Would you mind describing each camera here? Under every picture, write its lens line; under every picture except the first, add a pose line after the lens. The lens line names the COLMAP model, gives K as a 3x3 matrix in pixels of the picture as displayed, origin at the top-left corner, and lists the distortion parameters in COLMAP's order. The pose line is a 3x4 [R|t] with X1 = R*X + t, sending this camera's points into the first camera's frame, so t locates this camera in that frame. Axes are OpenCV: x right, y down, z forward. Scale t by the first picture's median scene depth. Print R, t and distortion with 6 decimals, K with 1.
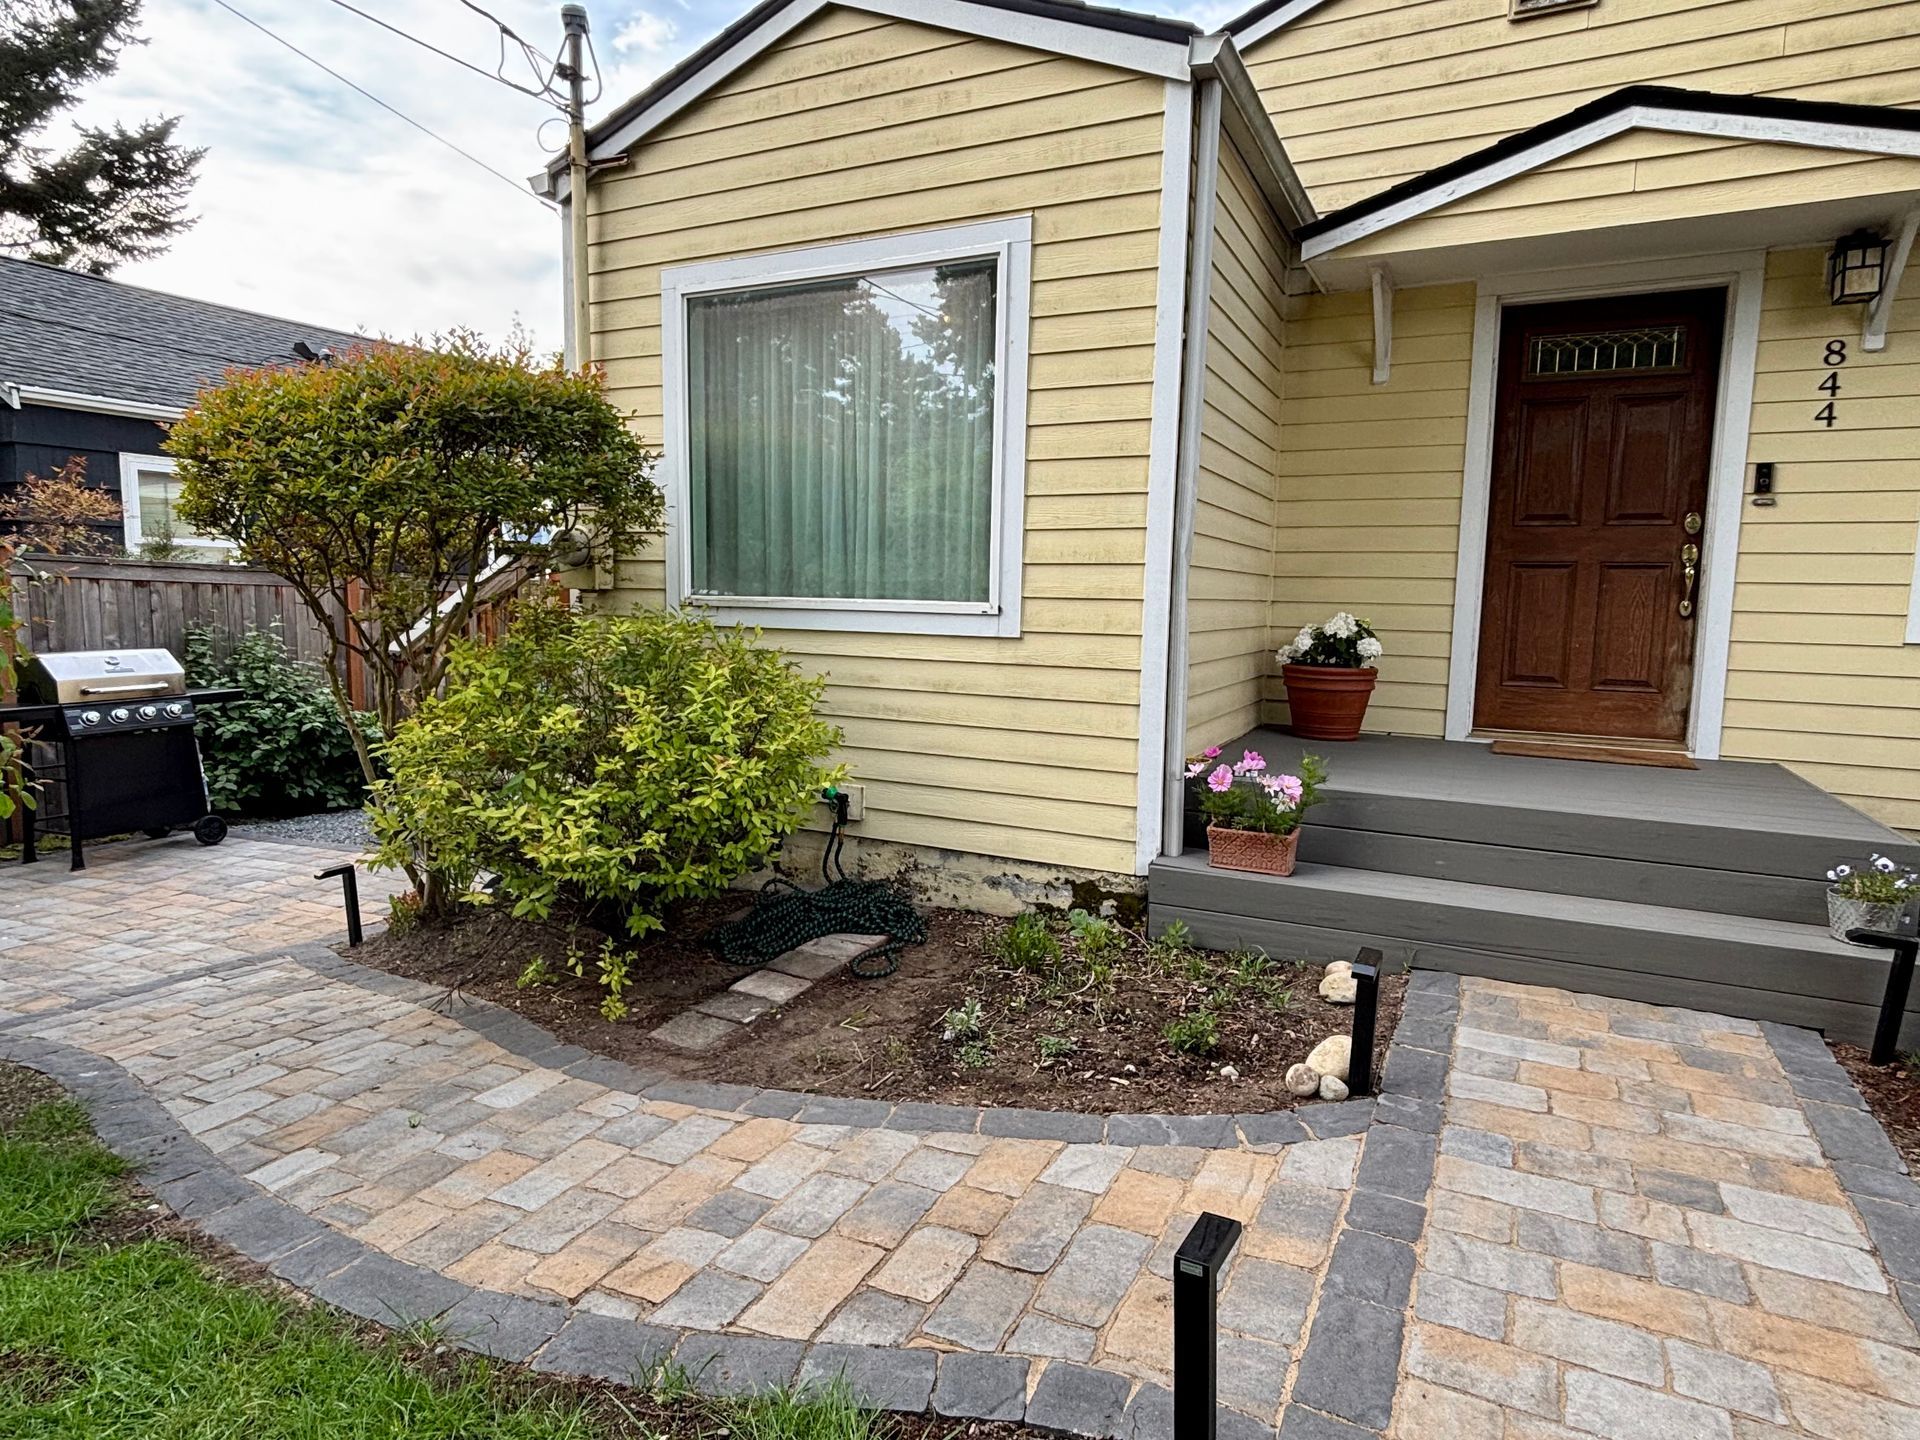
lens RADIAL K [[1102.7, 0, 960.0], [0, 1102.7, 720.0], [0, 0, 1]] dist [0.001136, 0.001169]
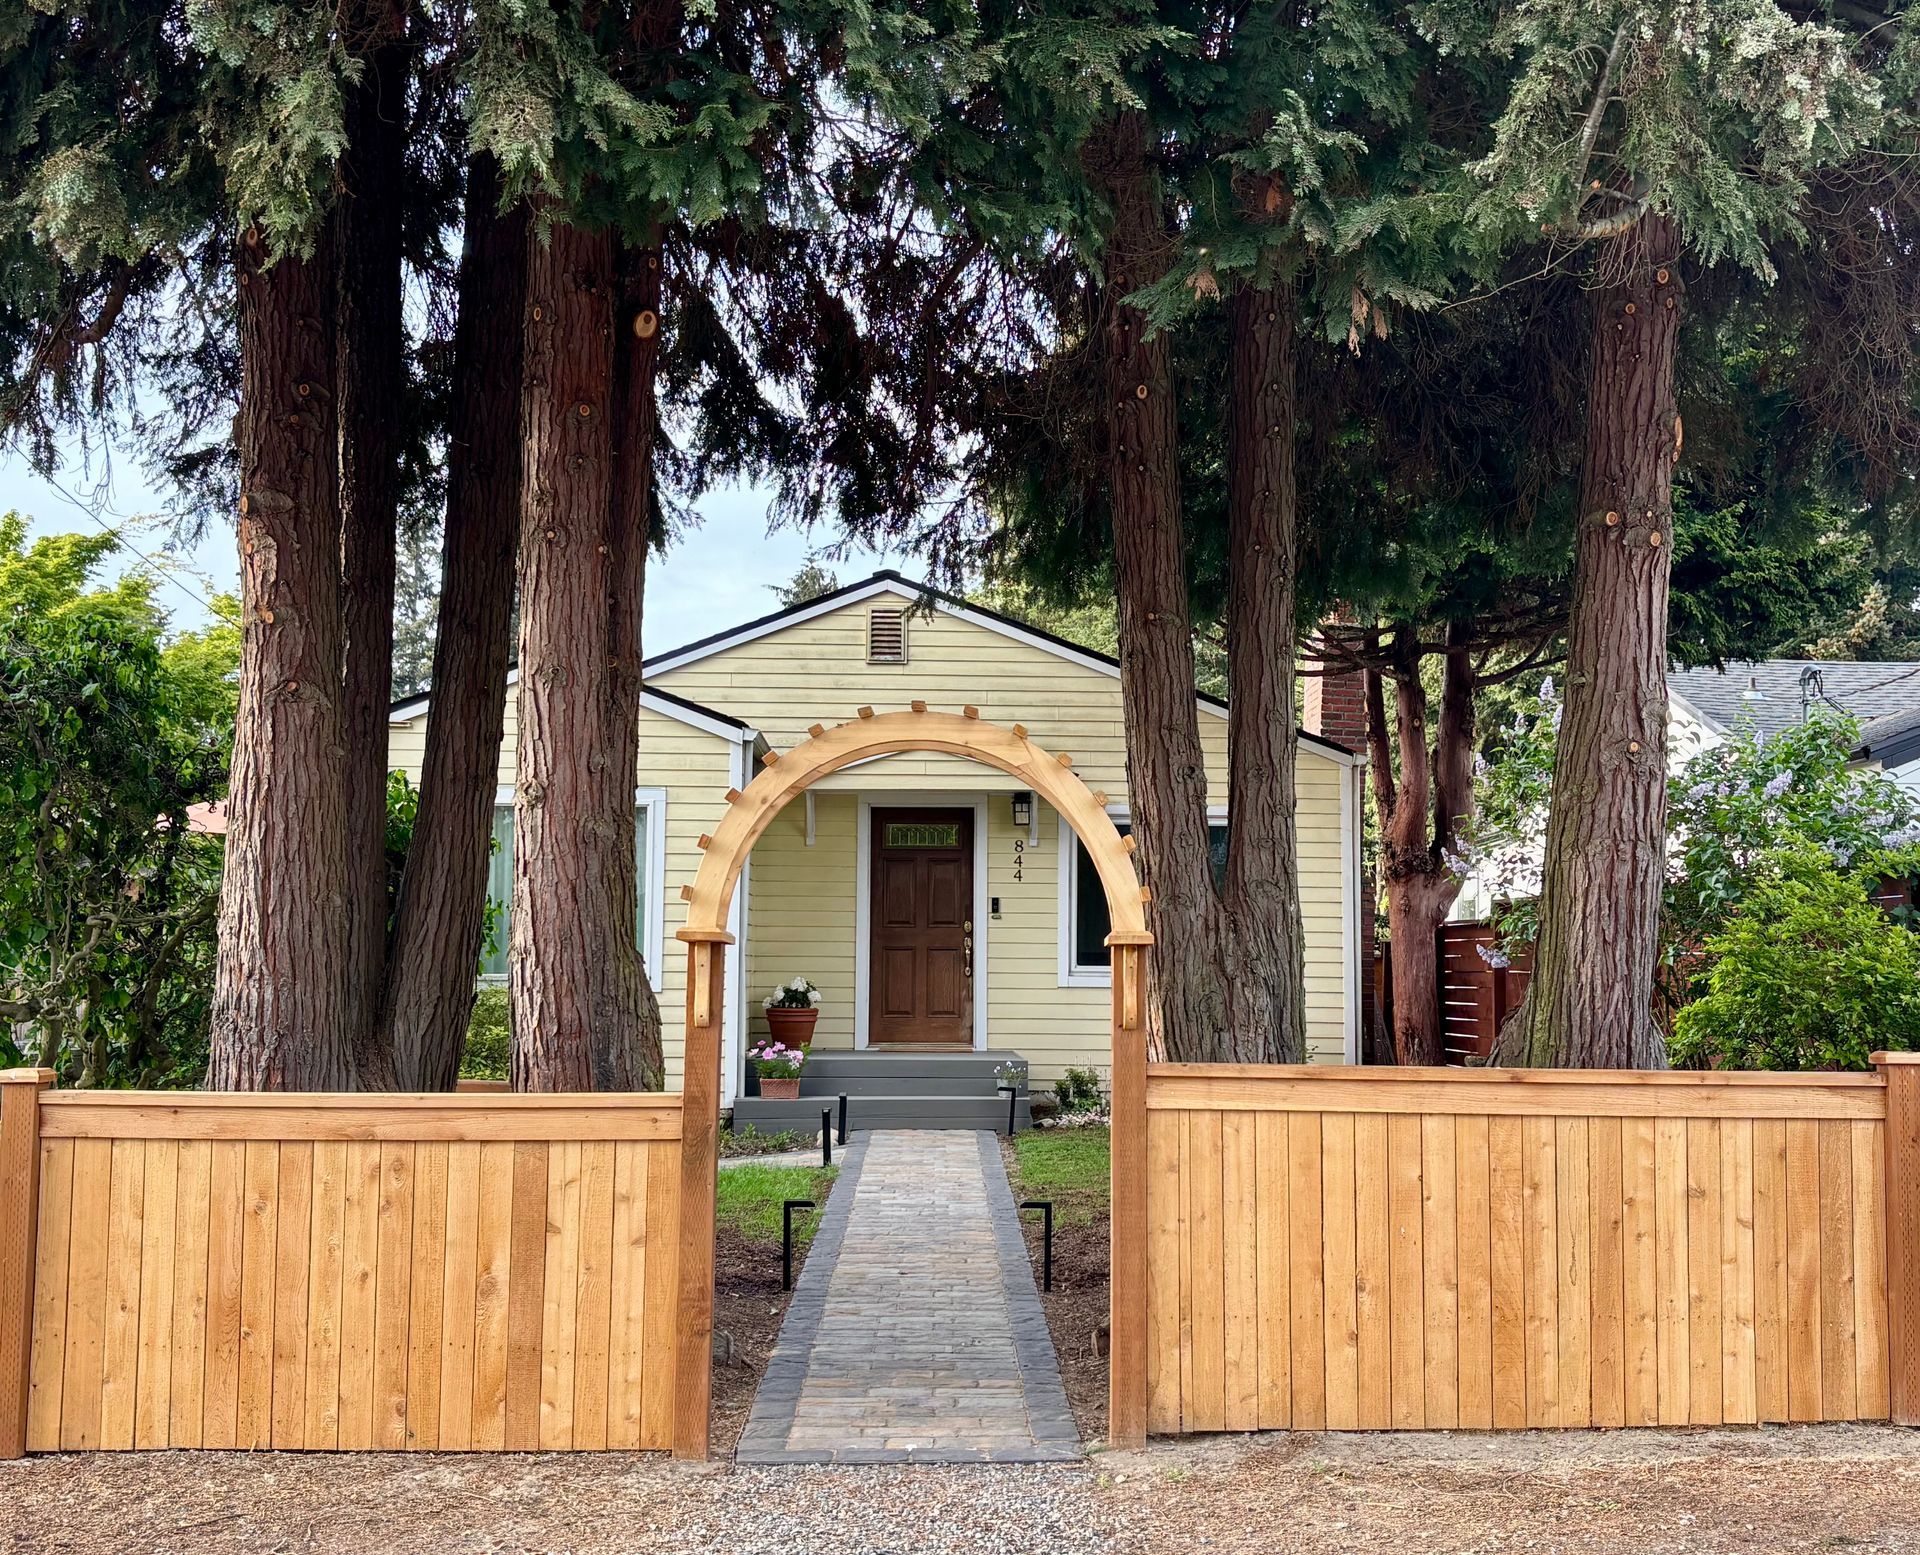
lens RADIAL K [[2293.3, 0, 970.7], [0, 2293.3, 713.5], [0, 0, 1]] dist [0.025216, -0.075109]
pose [[0.880765, 0.037444, 0.472071, -1.225917], [0.063595, 0.978486, -0.196265, 0.241169], [-0.469264, 0.202885, 0.859435, -2.504153]]
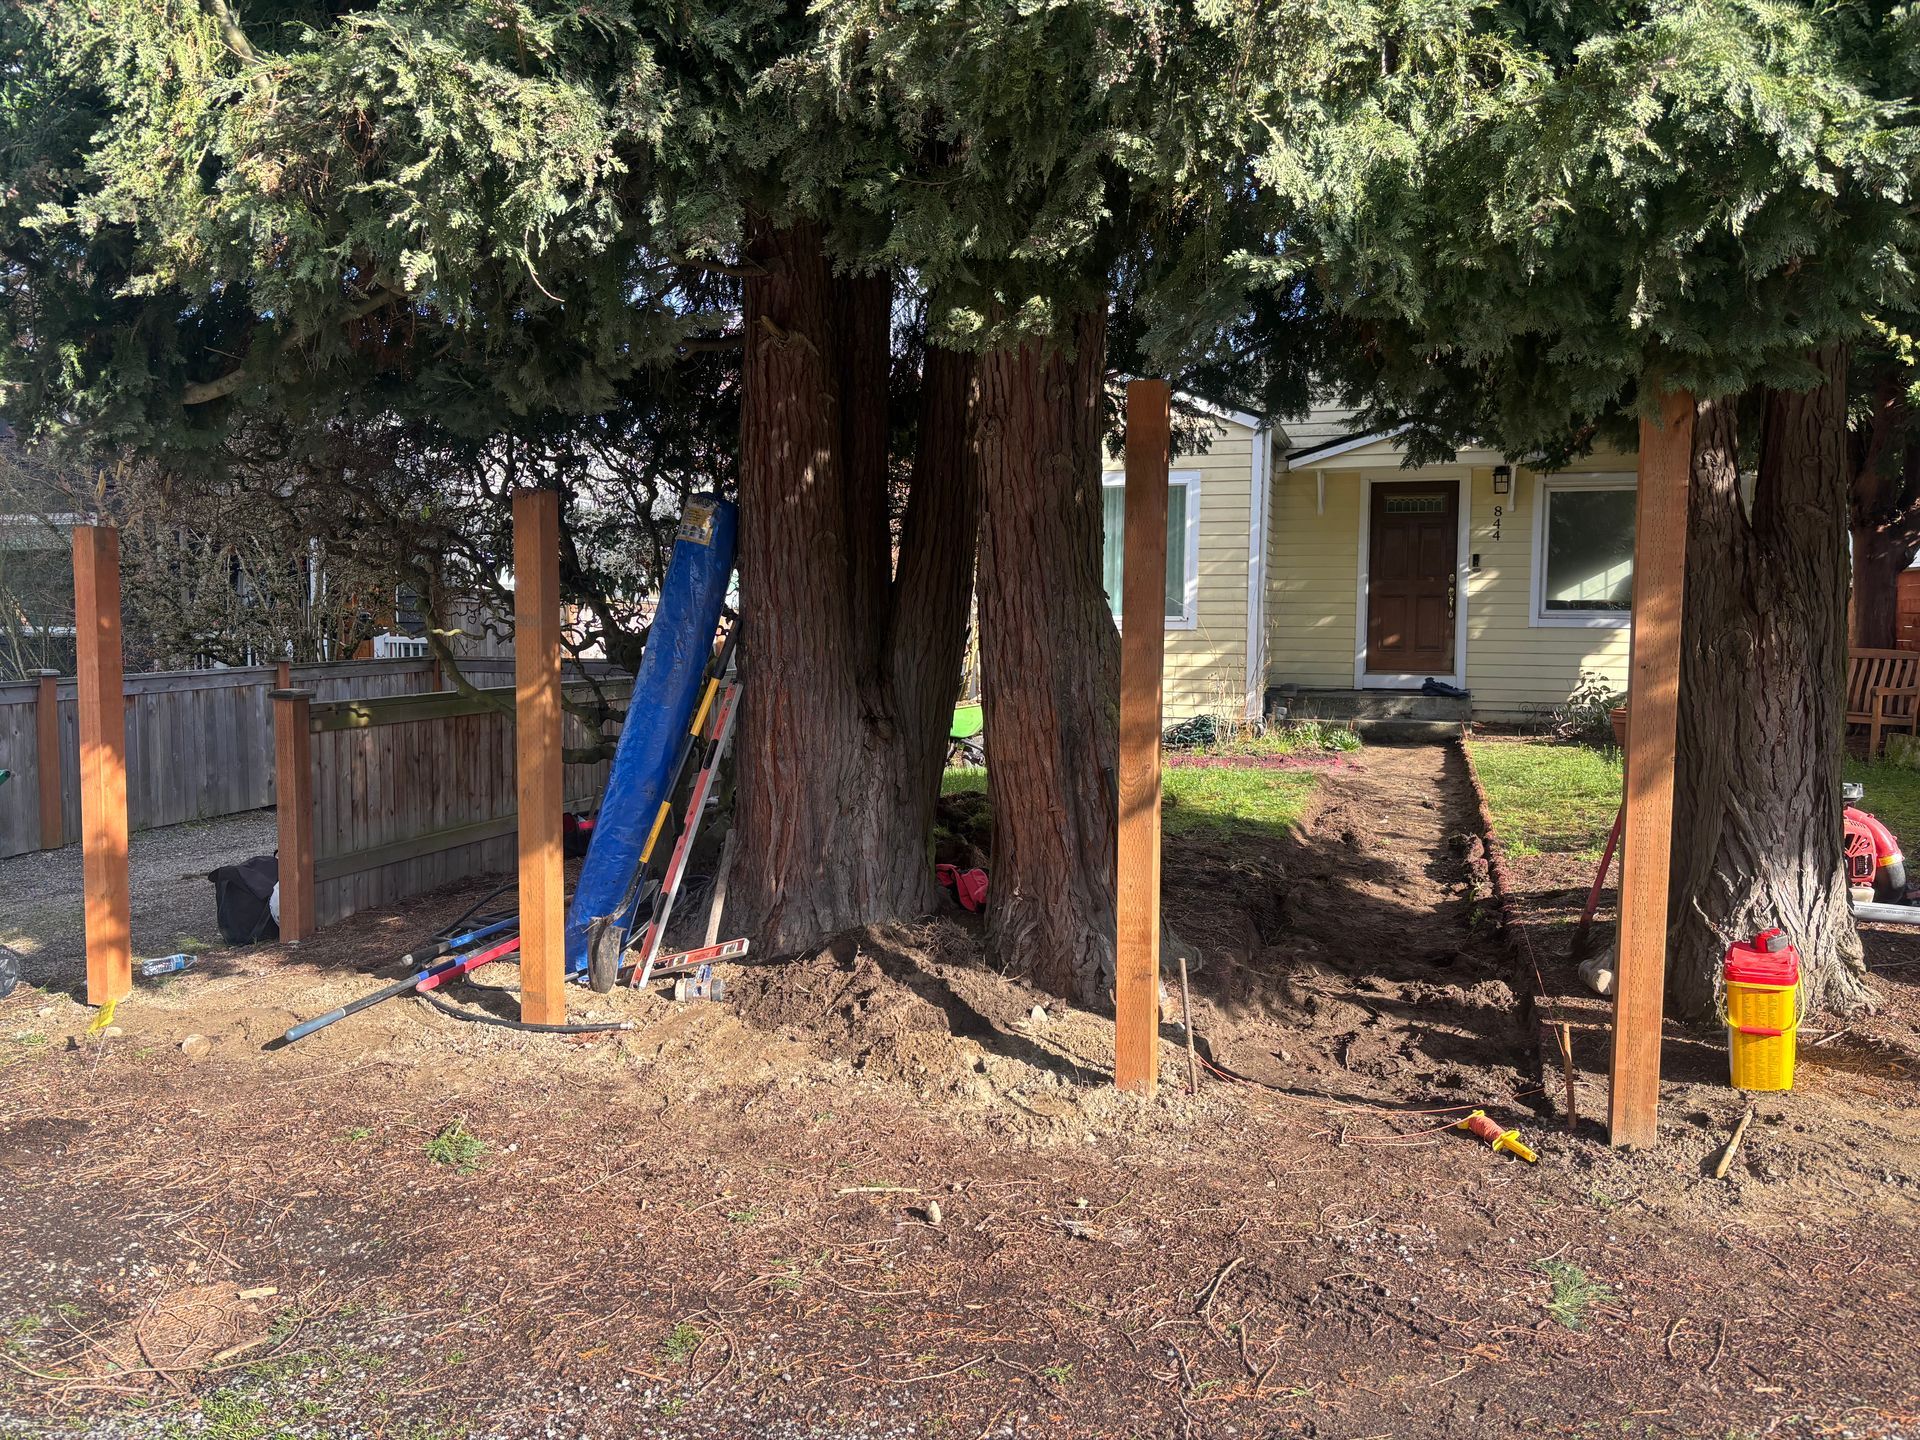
lens RADIAL K [[1459.7, 0, 960.0], [0, 1459.7, 720.0], [0, 0, 1]] dist [0.040887, -0.054900]
pose [[0.985743, -0.025102, 0.166374, -0.898932], [0.031005, 0.998975, -0.032981, 0.194280], [-0.165376, 0.037670, 0.985511, -1.902360]]
